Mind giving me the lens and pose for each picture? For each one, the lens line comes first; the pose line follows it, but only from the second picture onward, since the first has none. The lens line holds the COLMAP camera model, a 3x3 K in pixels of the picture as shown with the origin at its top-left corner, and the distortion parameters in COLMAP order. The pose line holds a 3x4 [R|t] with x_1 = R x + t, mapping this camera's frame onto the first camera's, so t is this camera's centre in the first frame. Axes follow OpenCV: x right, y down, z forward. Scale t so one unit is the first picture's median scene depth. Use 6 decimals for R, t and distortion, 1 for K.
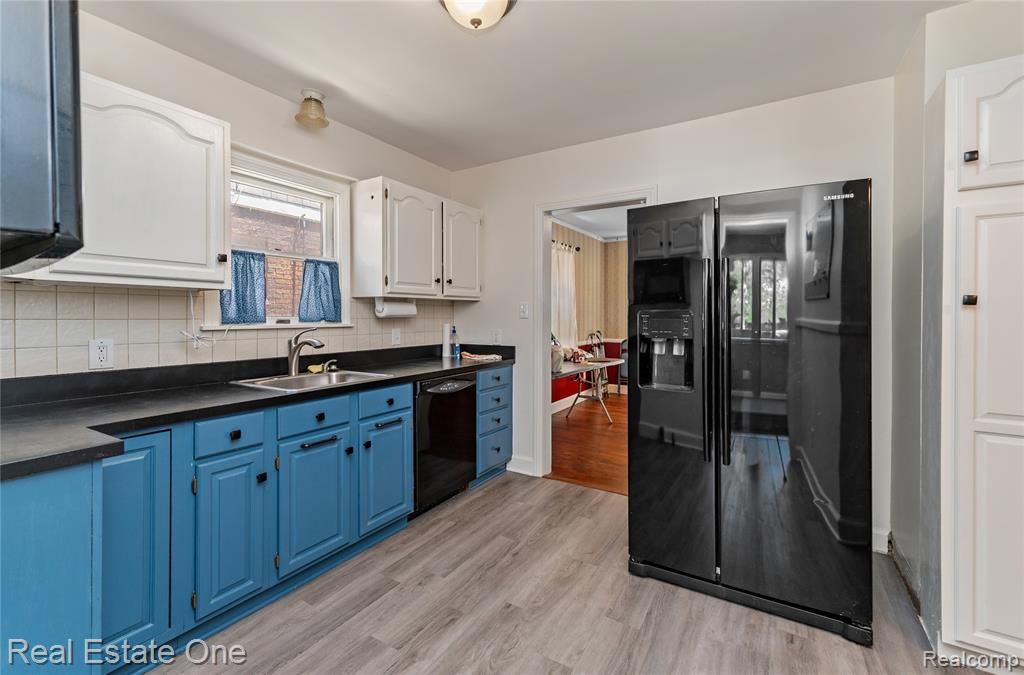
lens RADIAL K [[447.2, 0, 506.5], [0, 447.2, 316.2], [0, 0, 1]] dist [-0.000011, -0.000009]
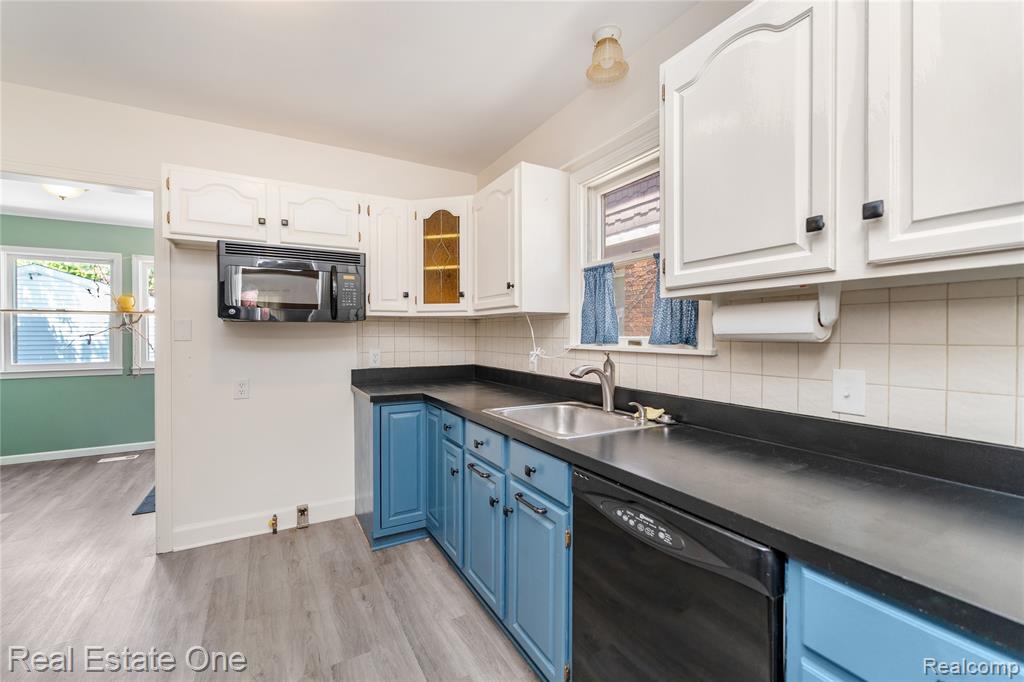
lens RADIAL K [[436.1, 0, 509.8], [0, 436.1, 336.5], [0, 0, 1]] dist [0.001628, 0.000066]
pose [[-0.487887, 0.003397, -0.872900, 0.277852], [-0.001320, 0.999988, 0.004629, -0.002909], [0.872906, 0.003411, -0.487877, 1.207081]]
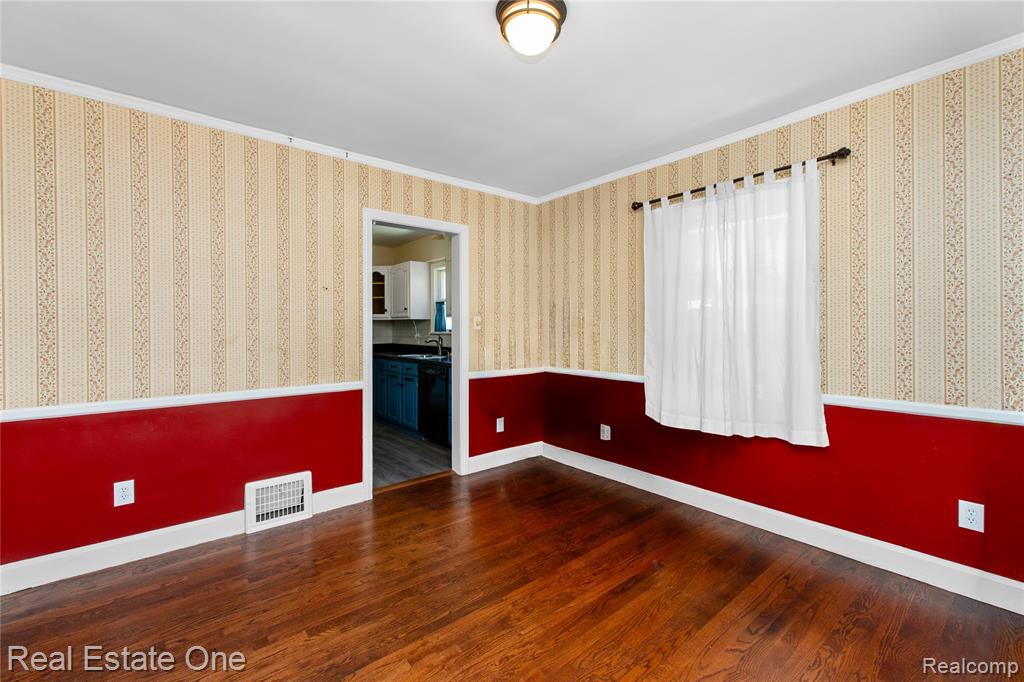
lens RADIAL K [[436.1, 0, 509.8], [0, 436.1, 336.5], [0, 0, 1]] dist [0.001628, 0.000066]
pose [[-0.325765, 0.009125, -0.945407, 1.435104], [-0.006125, 0.999912, 0.011762, 0.010500], [0.945431, 0.009622, -0.325680, 2.001938]]
